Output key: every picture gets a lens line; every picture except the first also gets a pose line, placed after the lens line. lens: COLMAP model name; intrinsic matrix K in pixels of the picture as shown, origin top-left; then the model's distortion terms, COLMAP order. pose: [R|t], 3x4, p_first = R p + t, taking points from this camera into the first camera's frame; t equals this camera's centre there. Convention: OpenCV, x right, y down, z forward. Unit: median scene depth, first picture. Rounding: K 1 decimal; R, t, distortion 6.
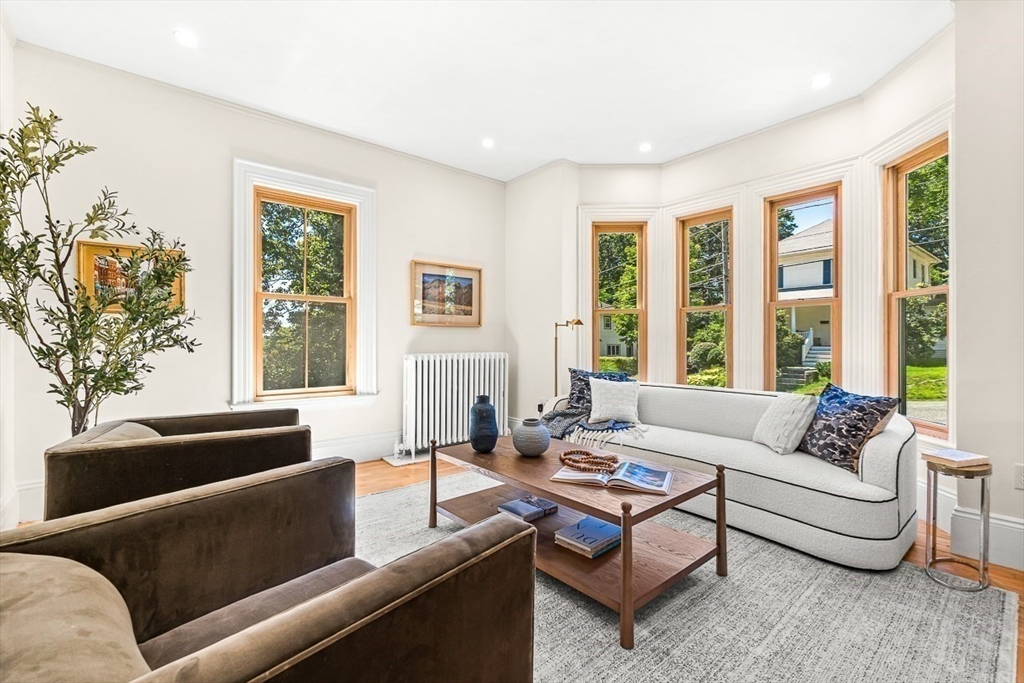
lens RADIAL K [[458.4, 0, 512.4], [0, 458.4, 326.9], [0, 0, 1]] dist [0.000645, -0.000227]
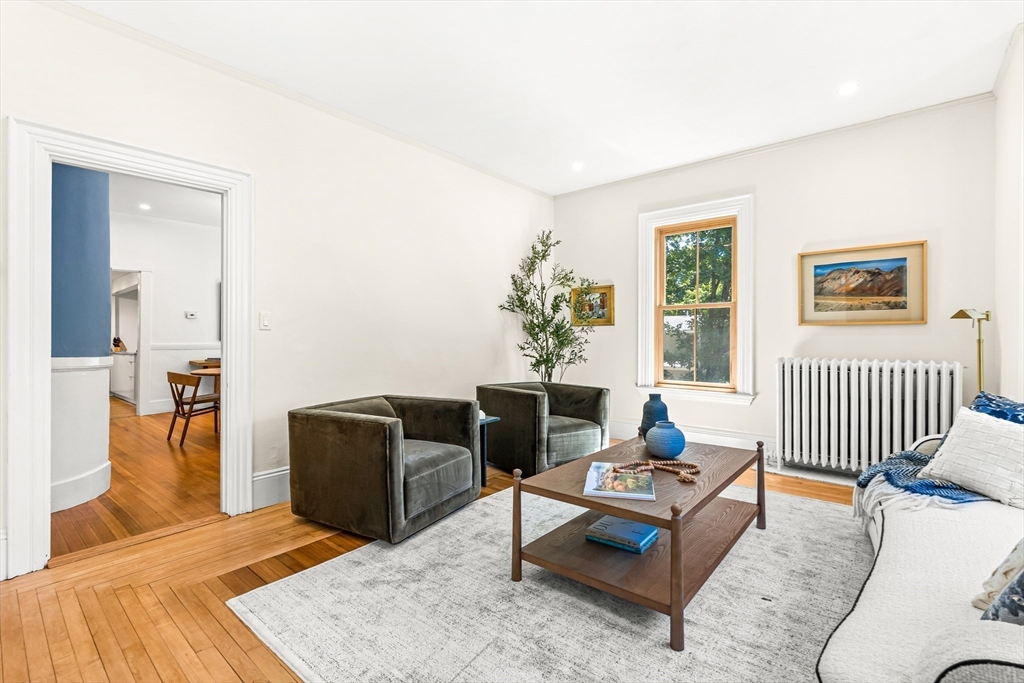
lens RADIAL K [[458.4, 0, 512.4], [0, 458.4, 326.9], [0, 0, 1]] dist [0.000645, -0.000227]
pose [[0.151846, -0.026394, -0.988052, 0.580004], [0.026798, 0.999386, -0.022578, 0.003723], [0.988041, -0.023049, 0.152460, 0.300686]]
